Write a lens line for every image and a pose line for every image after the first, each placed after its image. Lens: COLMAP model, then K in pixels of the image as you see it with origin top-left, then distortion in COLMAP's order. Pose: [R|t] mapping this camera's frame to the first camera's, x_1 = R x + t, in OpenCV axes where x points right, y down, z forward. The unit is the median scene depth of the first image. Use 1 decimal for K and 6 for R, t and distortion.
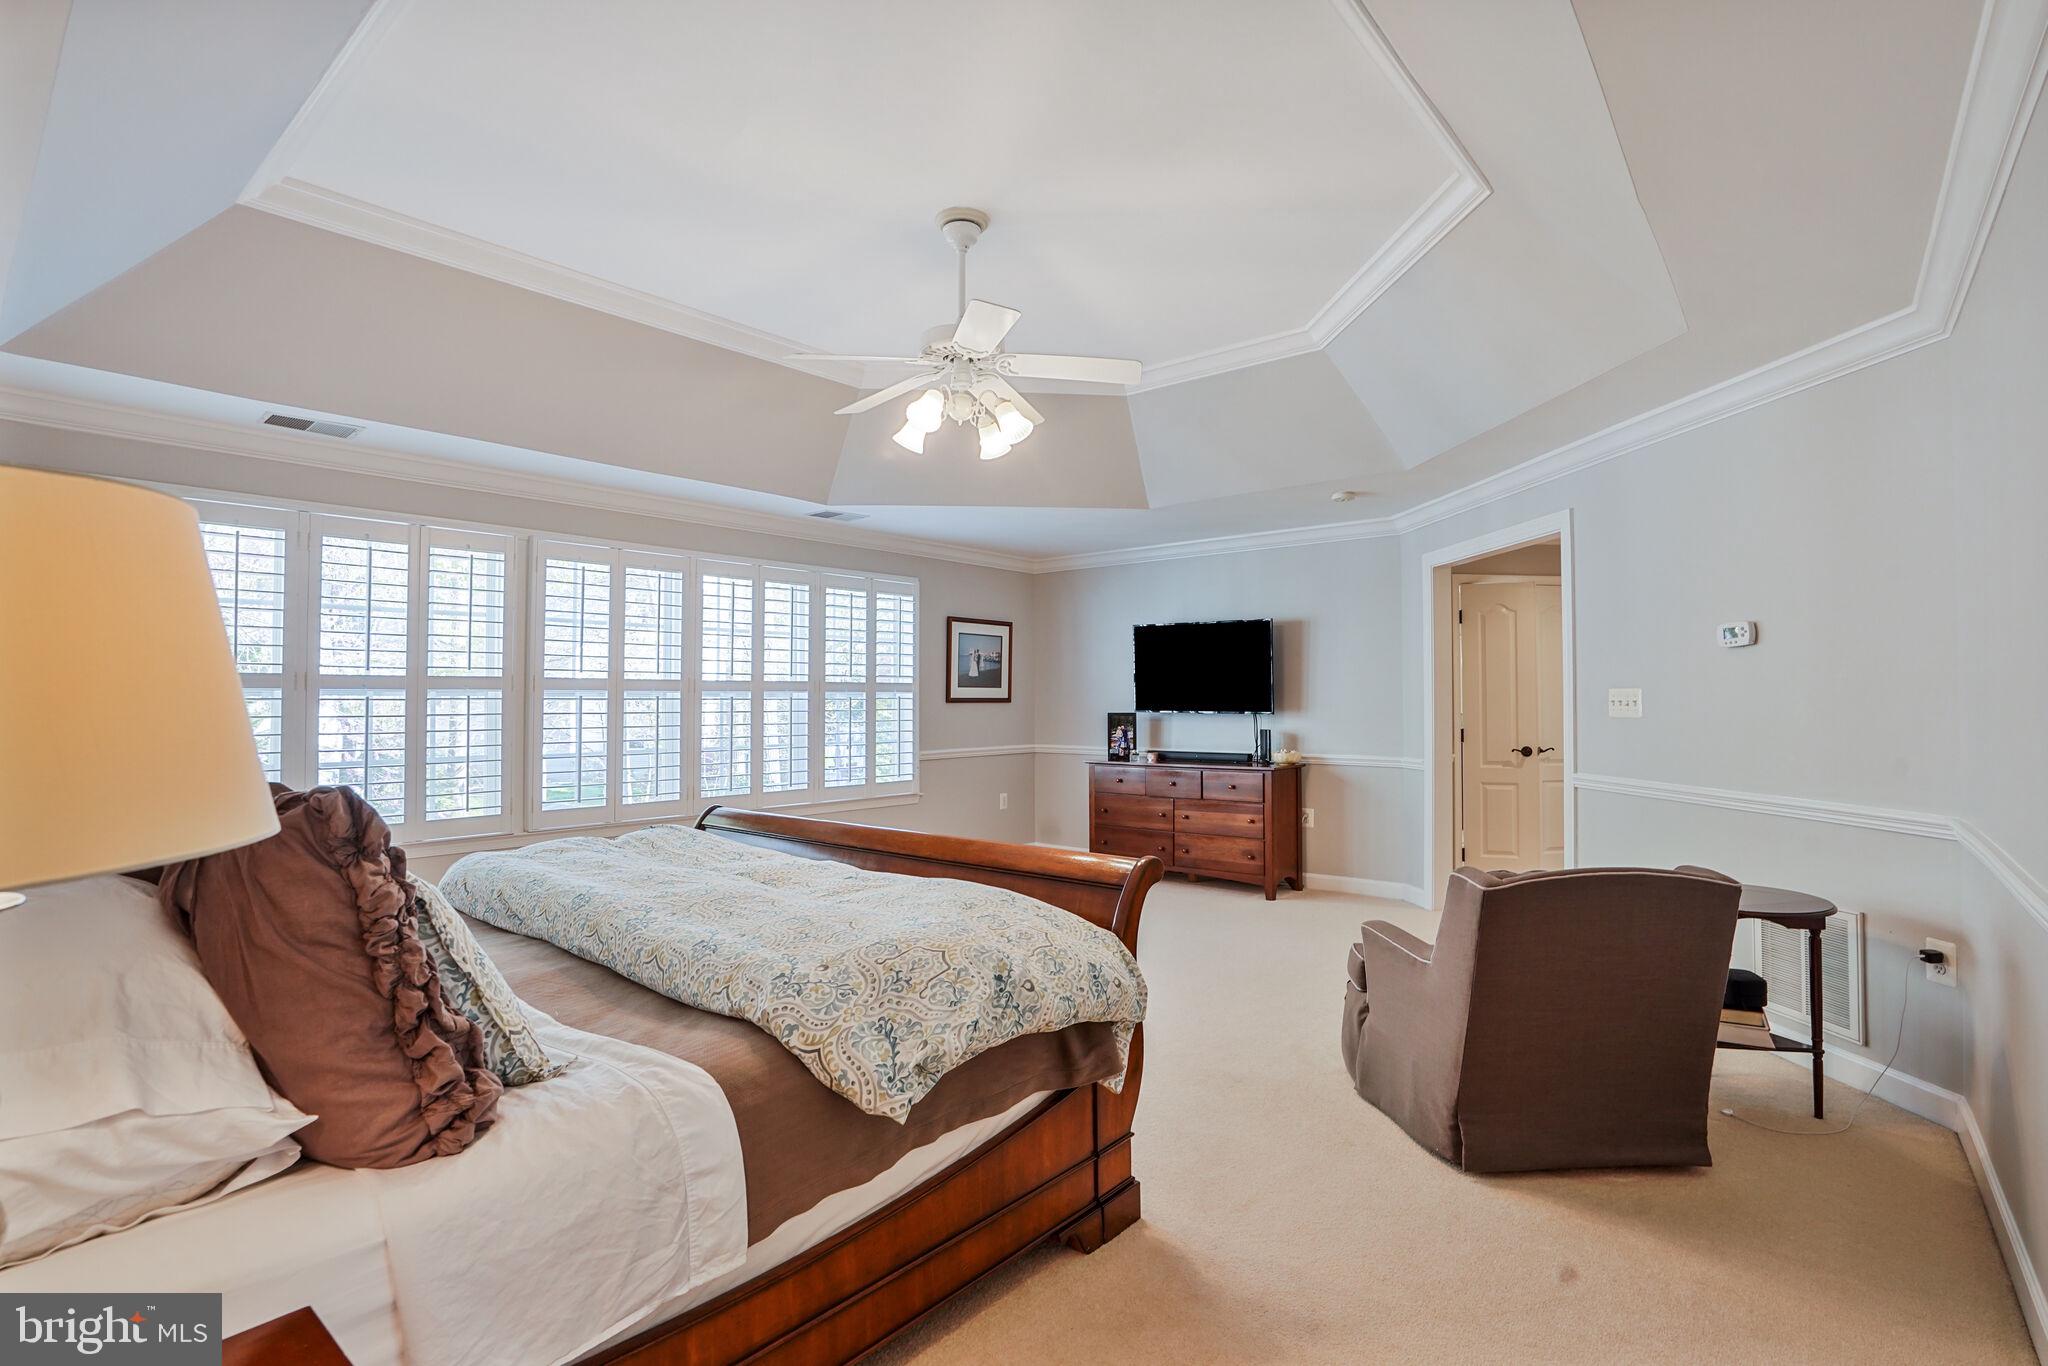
lens RADIAL K [[960.0, 0, 1019.7], [0, 960.0, 662.9], [0, 0, 1]] dist [-0.054749, 0.022908]
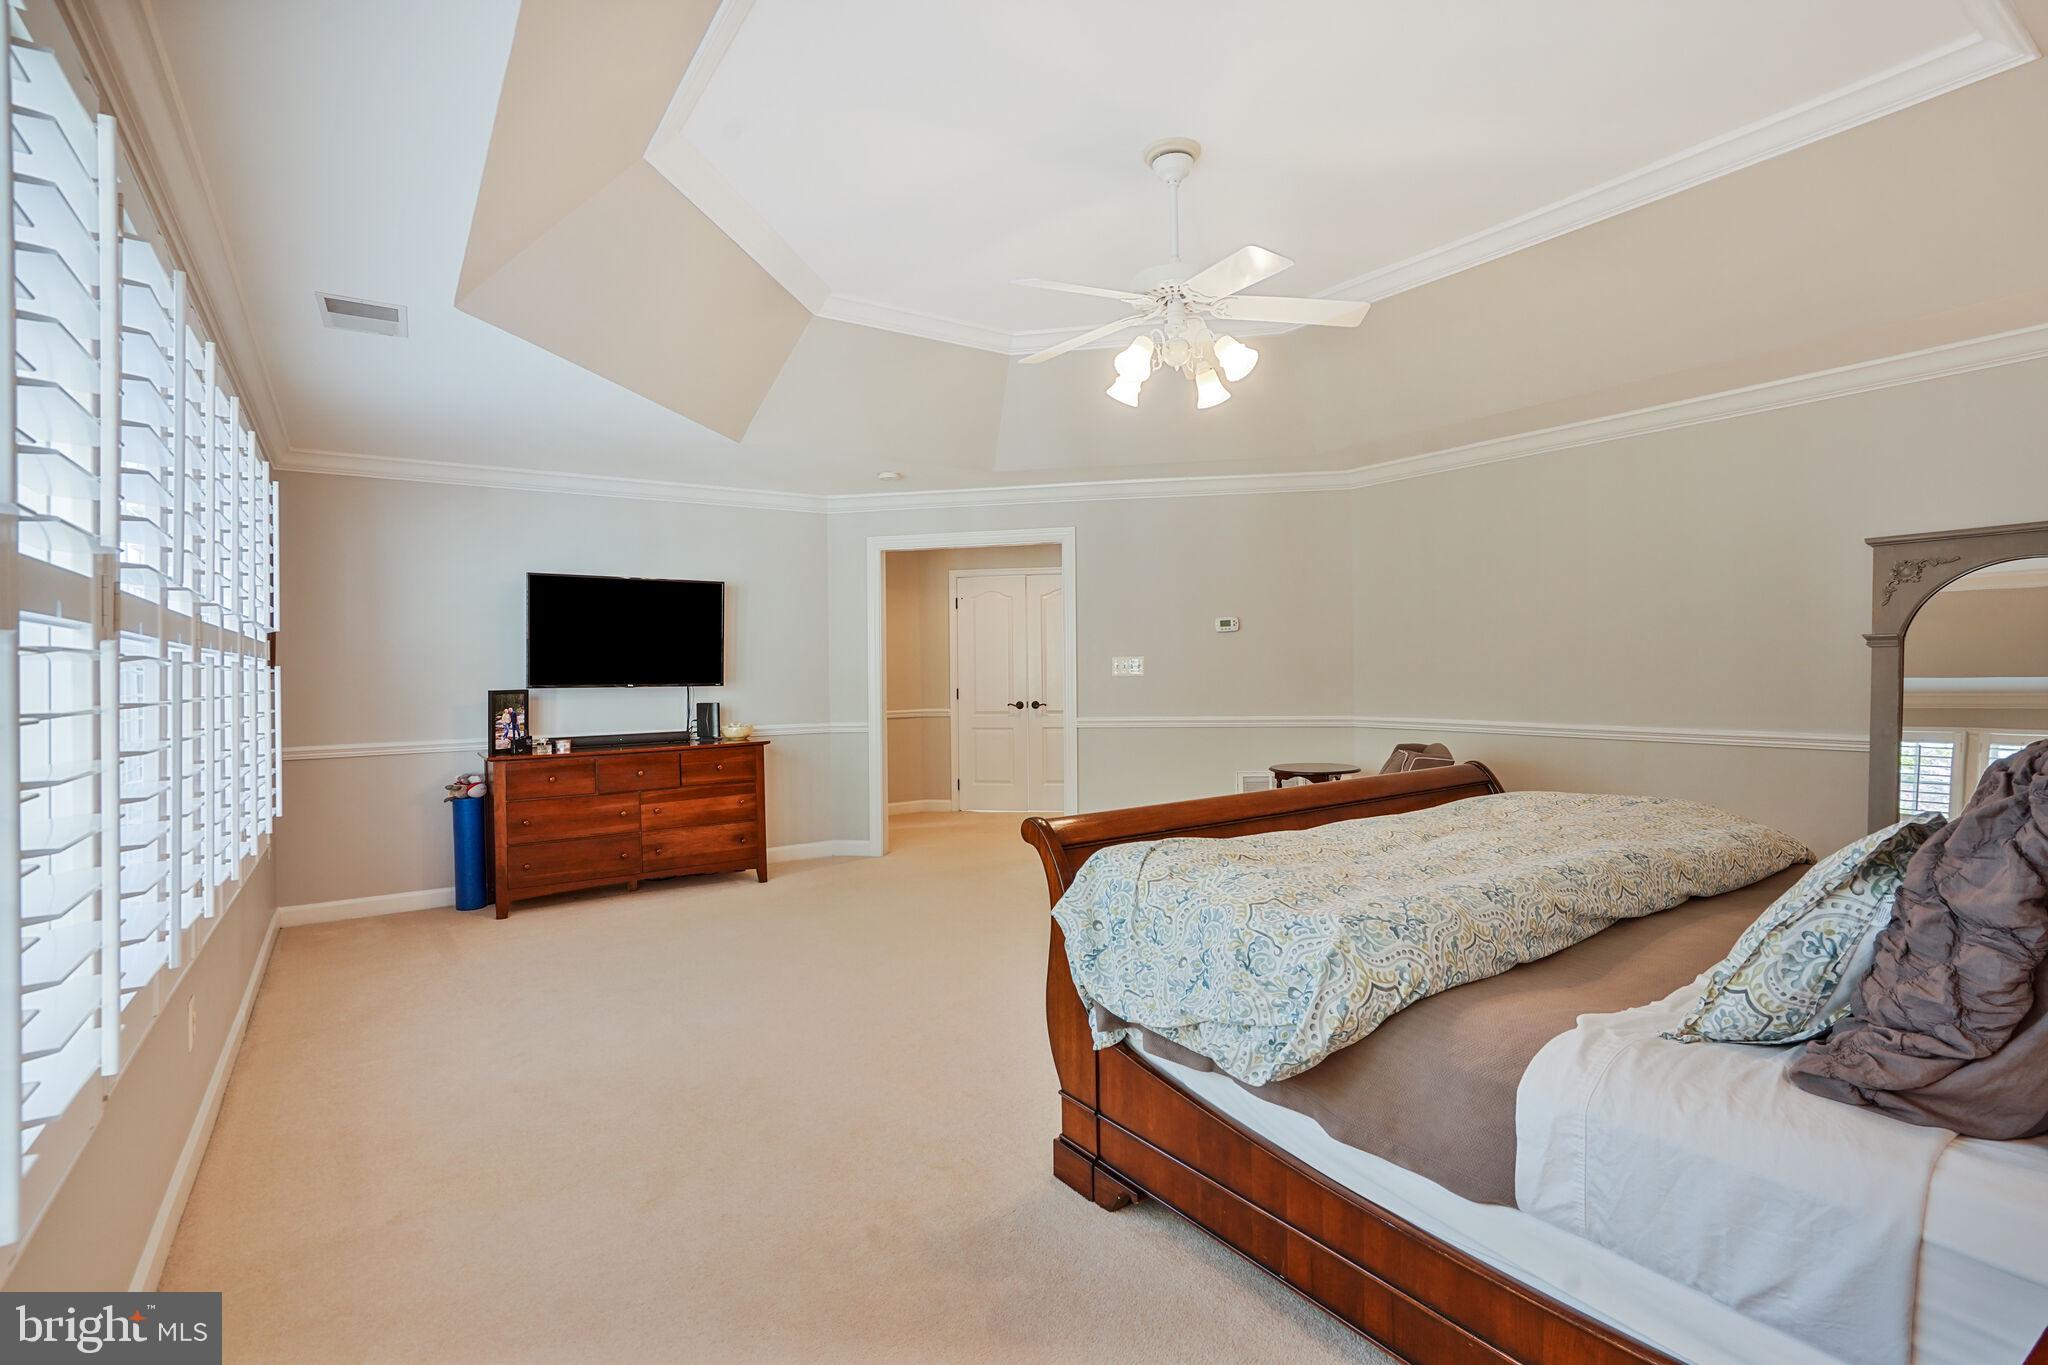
lens RADIAL K [[960.0, 0, 1019.7], [0, 960.0, 662.4], [0, 0, 1]] dist [-0.054749, 0.022908]
pose [[0.255607, 0.005704, 0.966764, -0.535493], [-0.020724, 0.999785, -0.000420, 0.024941], [-0.966559, -0.019928, 0.255670, 0.473384]]
